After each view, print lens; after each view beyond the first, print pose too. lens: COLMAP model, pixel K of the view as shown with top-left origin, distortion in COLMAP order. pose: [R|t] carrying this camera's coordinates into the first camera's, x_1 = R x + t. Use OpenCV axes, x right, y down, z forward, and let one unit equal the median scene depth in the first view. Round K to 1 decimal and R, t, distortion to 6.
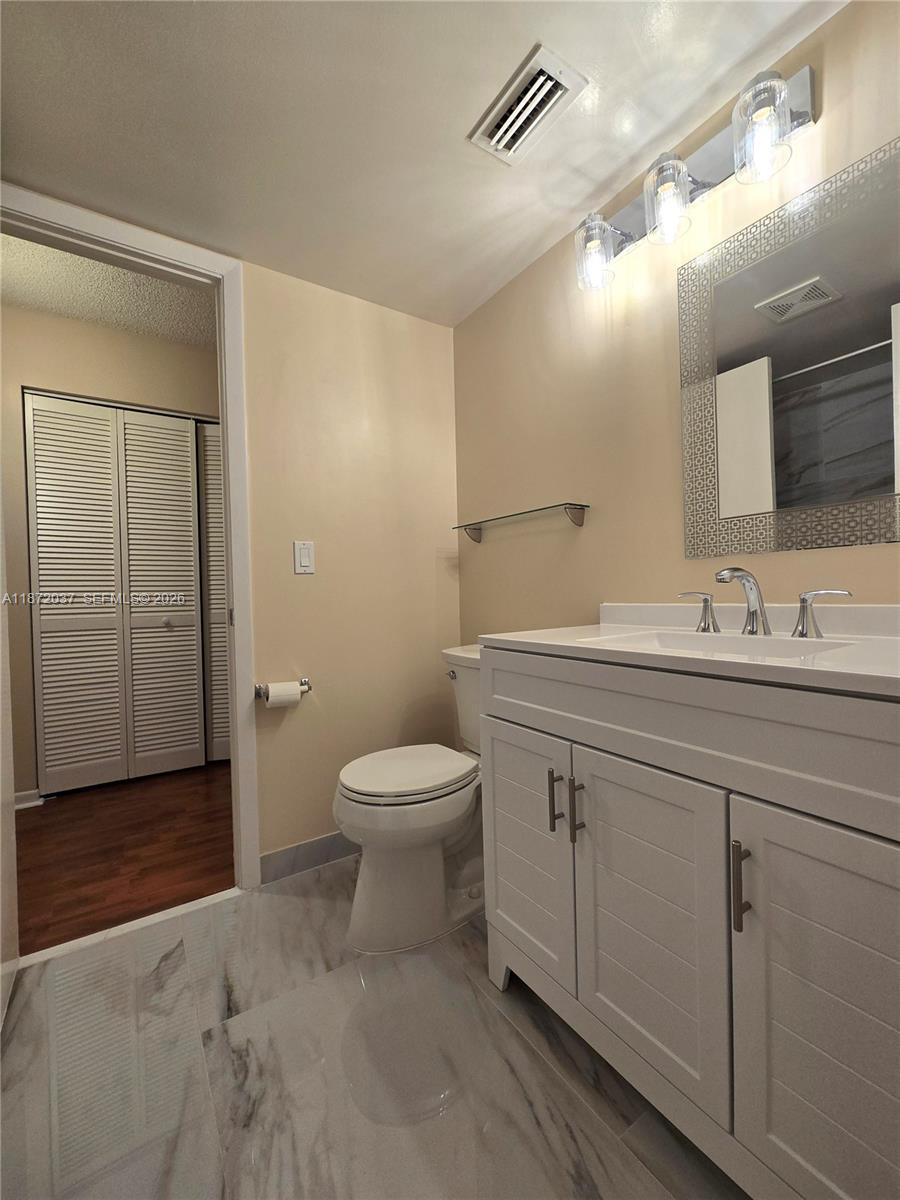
lens RADIAL K [[488.8, 0, 448.9], [0, 488.8, 597.7], [0, 0, 1]] dist [0.001446, -0.000211]
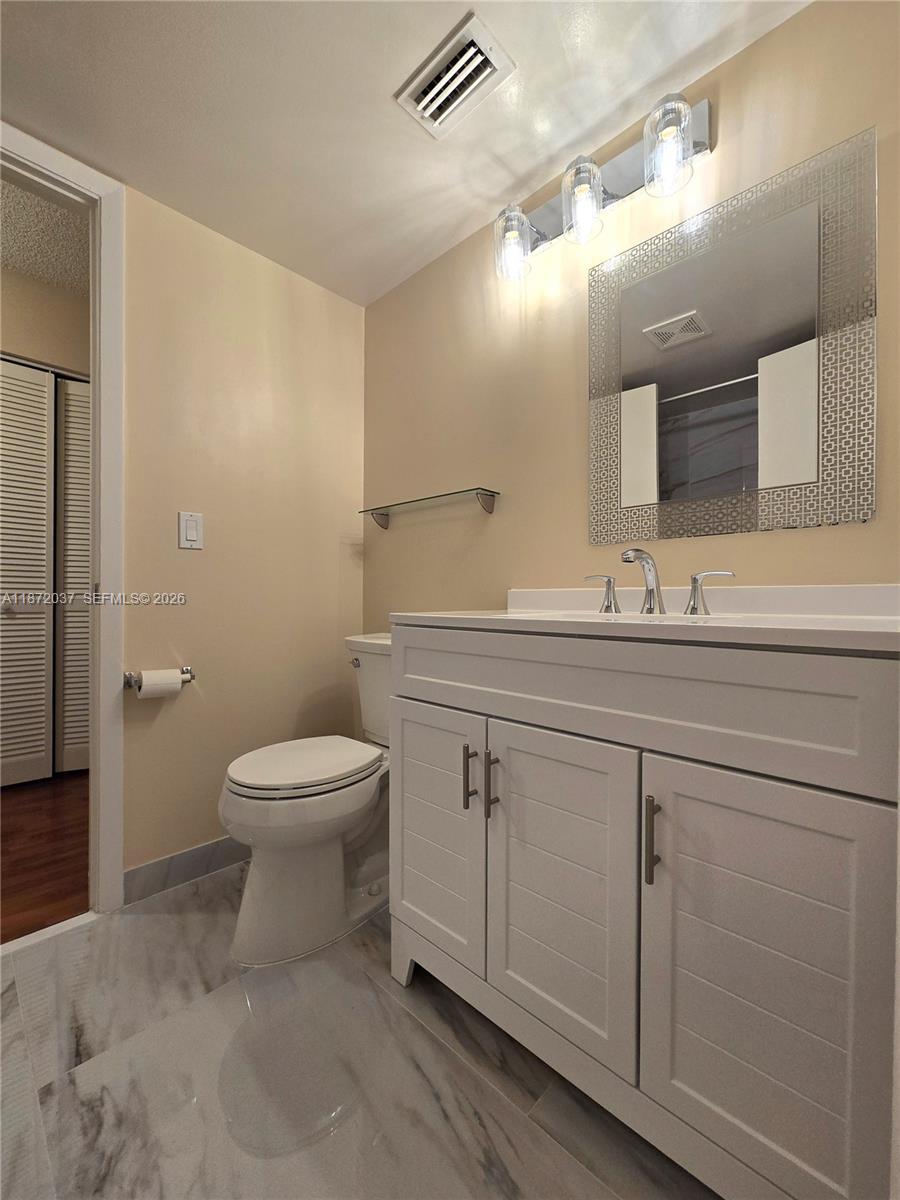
lens RADIAL K [[487.2, 0, 445.8], [0, 487.2, 600.1], [0, 0, 1]] dist [0.001439, 0.000498]
pose [[0.977182, 0.028909, 0.210426, -0.030648], [-0.026039, 0.999526, -0.016401, 0.057695], [-0.210800, 0.010548, 0.977472, 0.042035]]
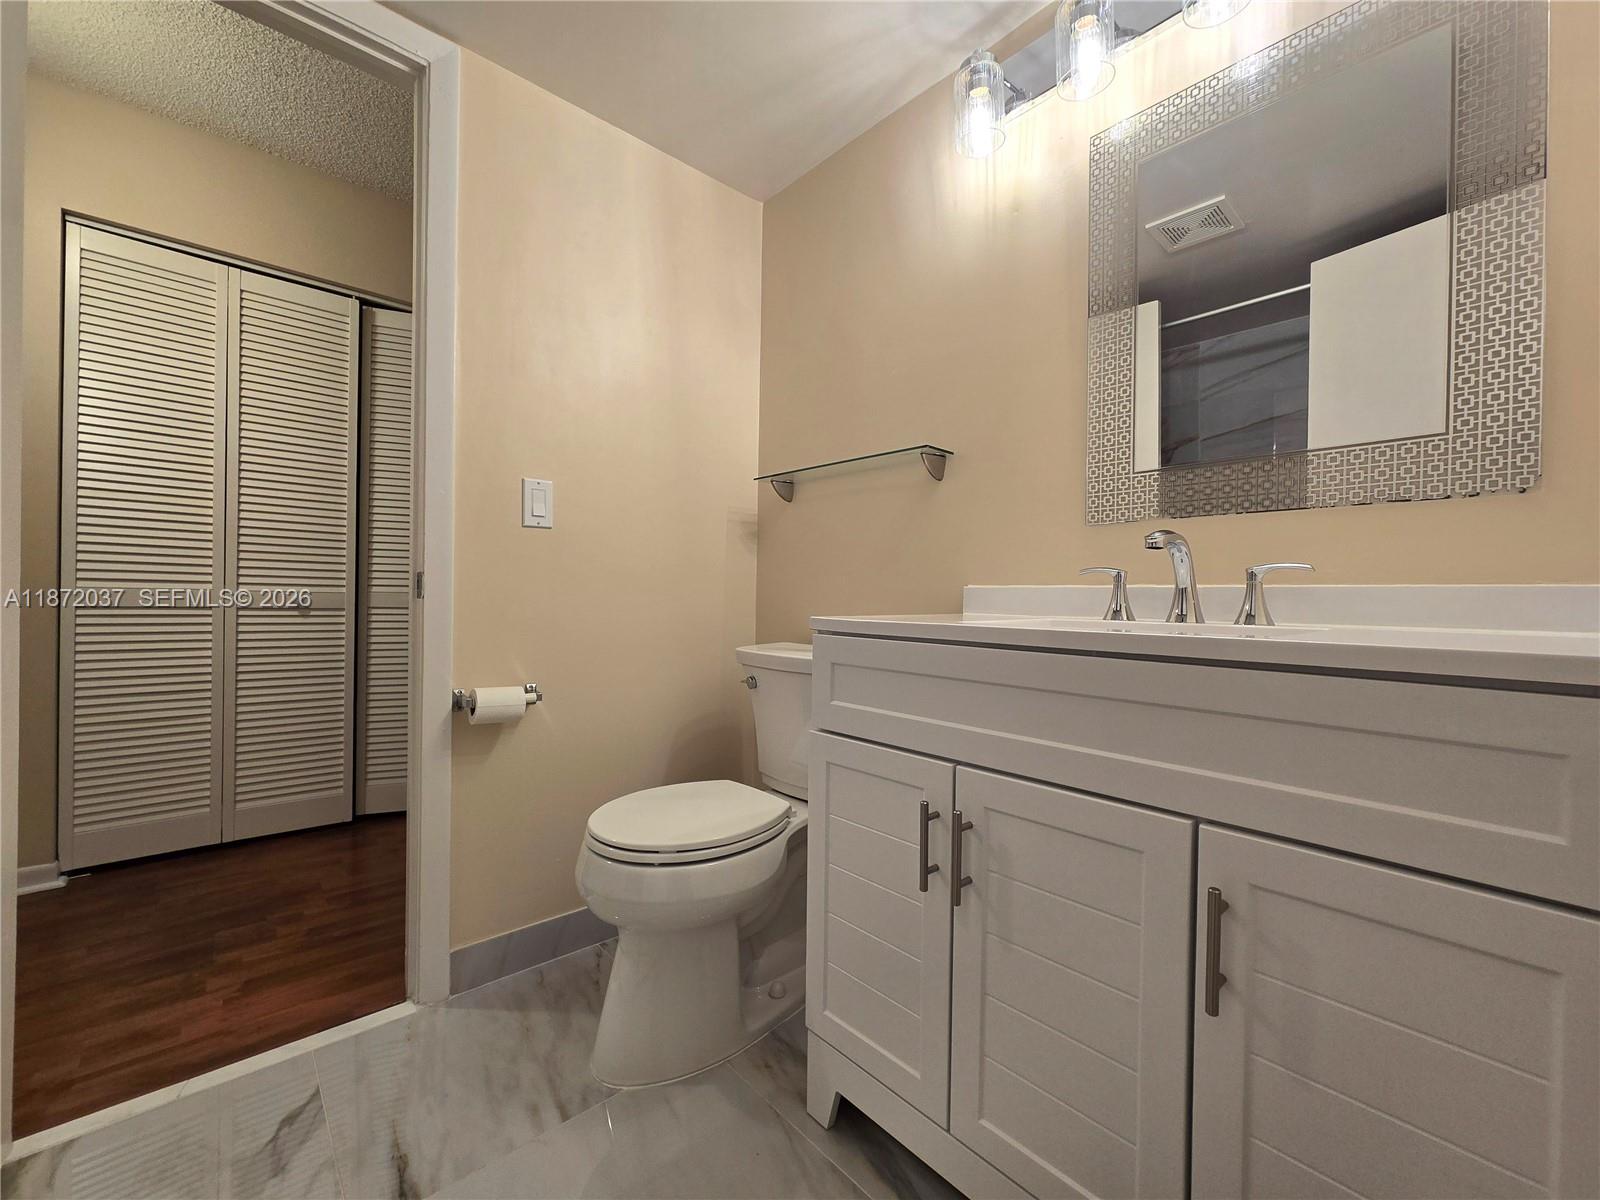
lens RADIAL K [[647.7, 0, 800.0], [0, 647.7, 600.0], [0, 0, 1]] dist [0.002151, -0.000188]
pose [[0.987833, 0.039508, 0.150419, -0.084490], [-0.038337, 0.999208, -0.010680, 0.057161], [-0.150721, 0.004784, 0.988565, 0.080185]]
